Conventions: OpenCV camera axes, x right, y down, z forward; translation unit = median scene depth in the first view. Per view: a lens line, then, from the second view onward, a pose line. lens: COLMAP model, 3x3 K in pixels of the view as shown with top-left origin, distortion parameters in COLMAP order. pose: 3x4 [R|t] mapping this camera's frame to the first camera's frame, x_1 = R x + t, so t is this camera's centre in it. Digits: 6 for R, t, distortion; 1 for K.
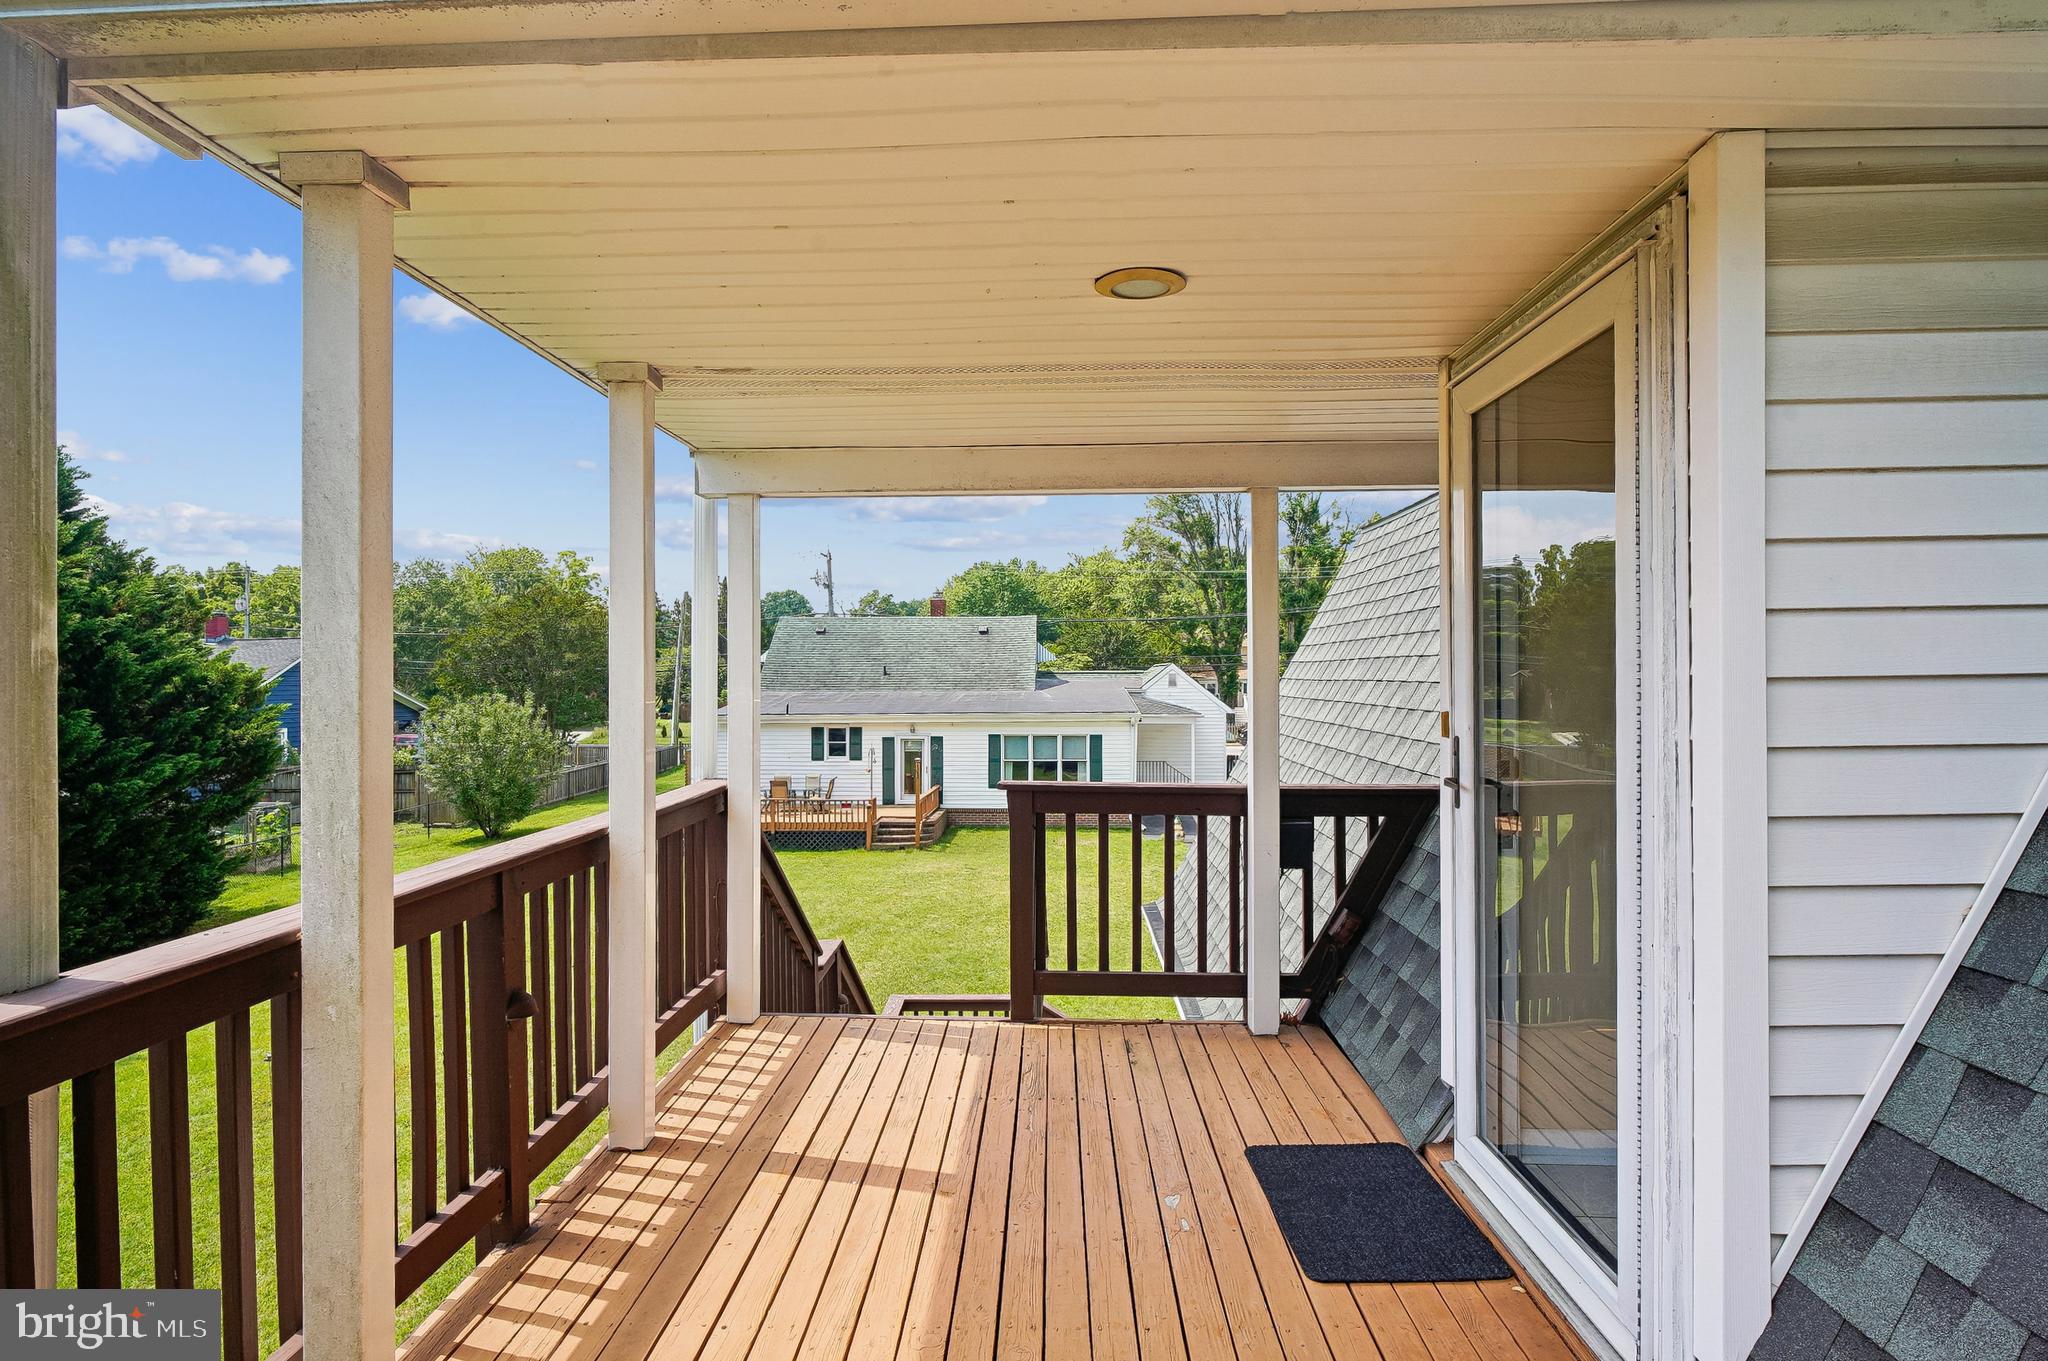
lens RADIAL K [[1109.7, 0, 1013.6], [0, 1109.7, 664.5], [0, 0, 1]] dist [0.006687, 0.000961]
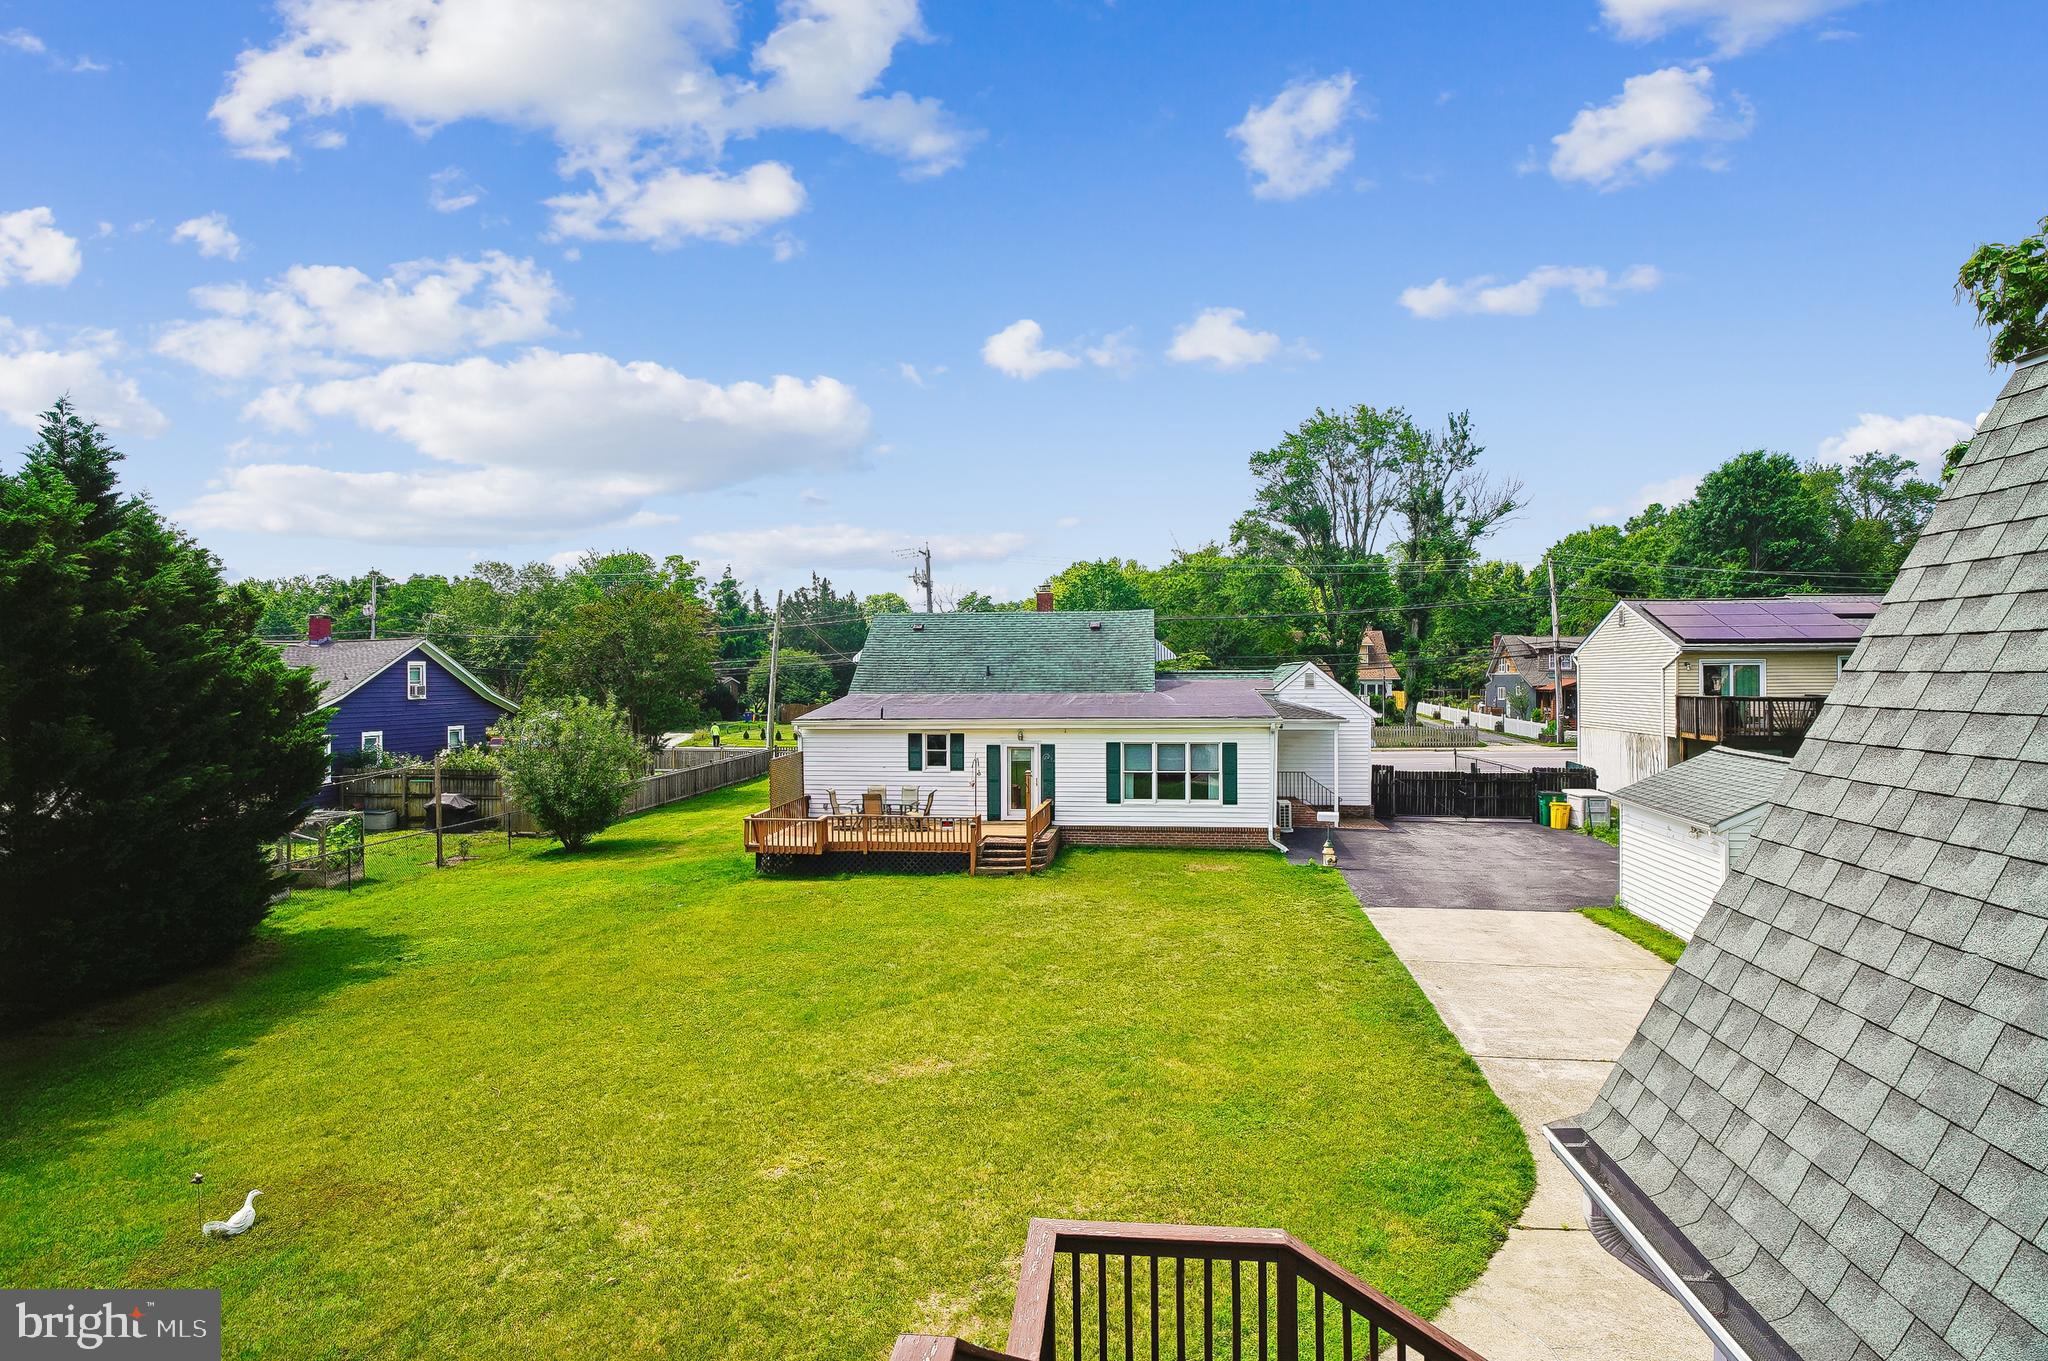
lens RADIAL K [[1091.7, 0, 1015.9], [0, 1091.7, 665.8], [0, 0, 1]] dist [-0.034745, 0.029393]
pose [[0.996422, -0.002929, -0.084472, -0.020561], [0.002893, 0.999996, -0.000548, 0.002474], [0.084473, 0.000301, 0.996426, 0.127669]]
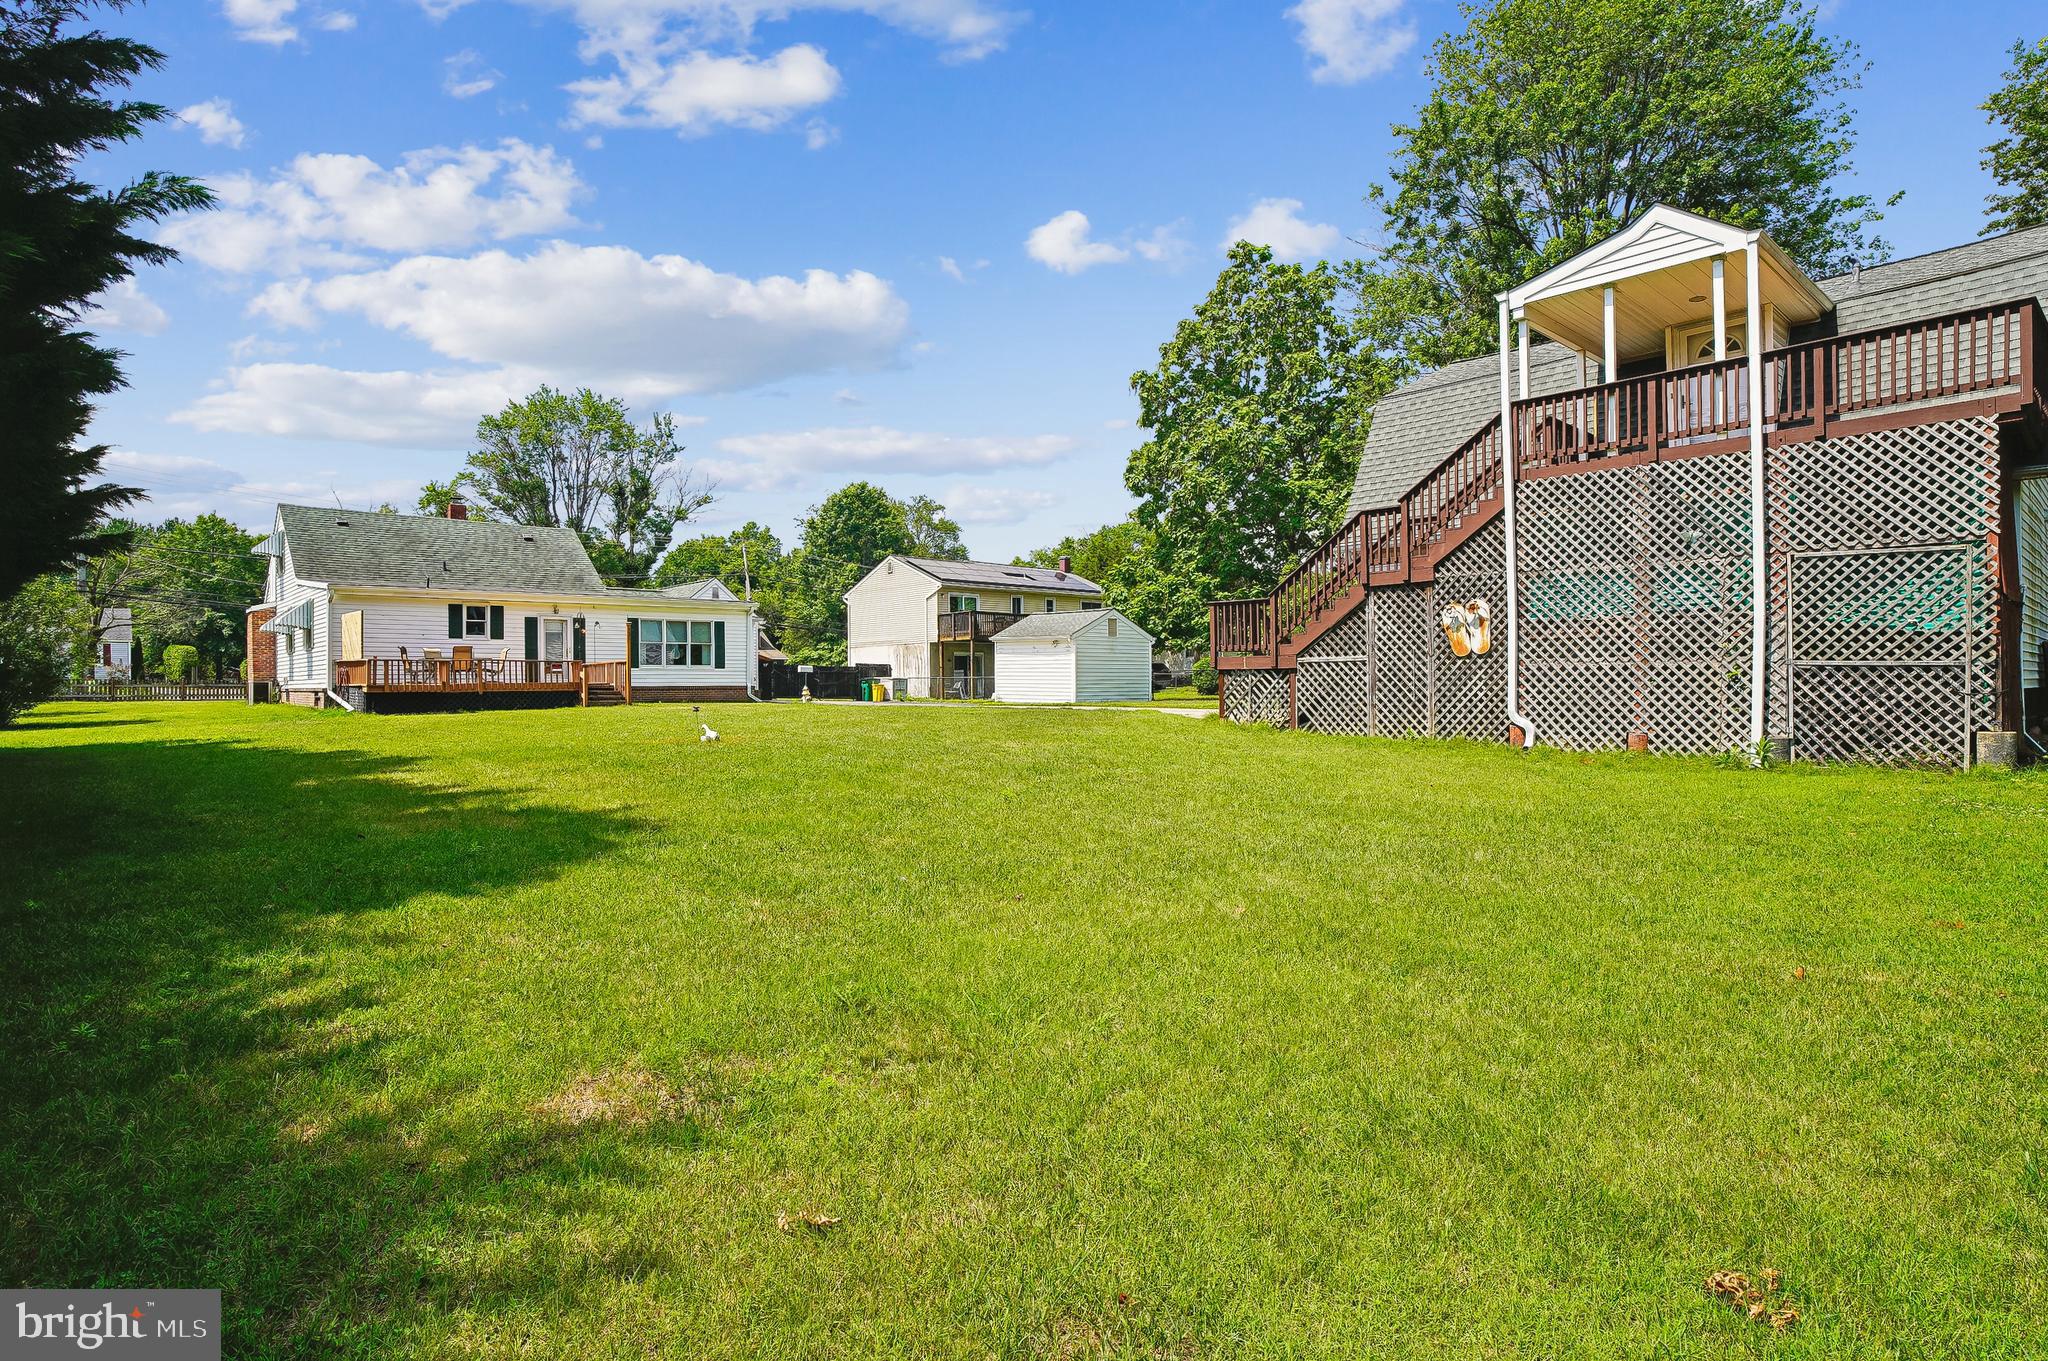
lens RADIAL K [[1109.7, 0, 1013.6], [0, 1109.7, 664.5], [0, 0, 1]] dist [0.006687, 0.000961]
pose [[0.729315, 0.013321, 0.684048, -0.489791], [-0.000803, 0.999826, -0.018615, 0.127344], [-0.684177, 0.013027, 0.729199, -0.061191]]
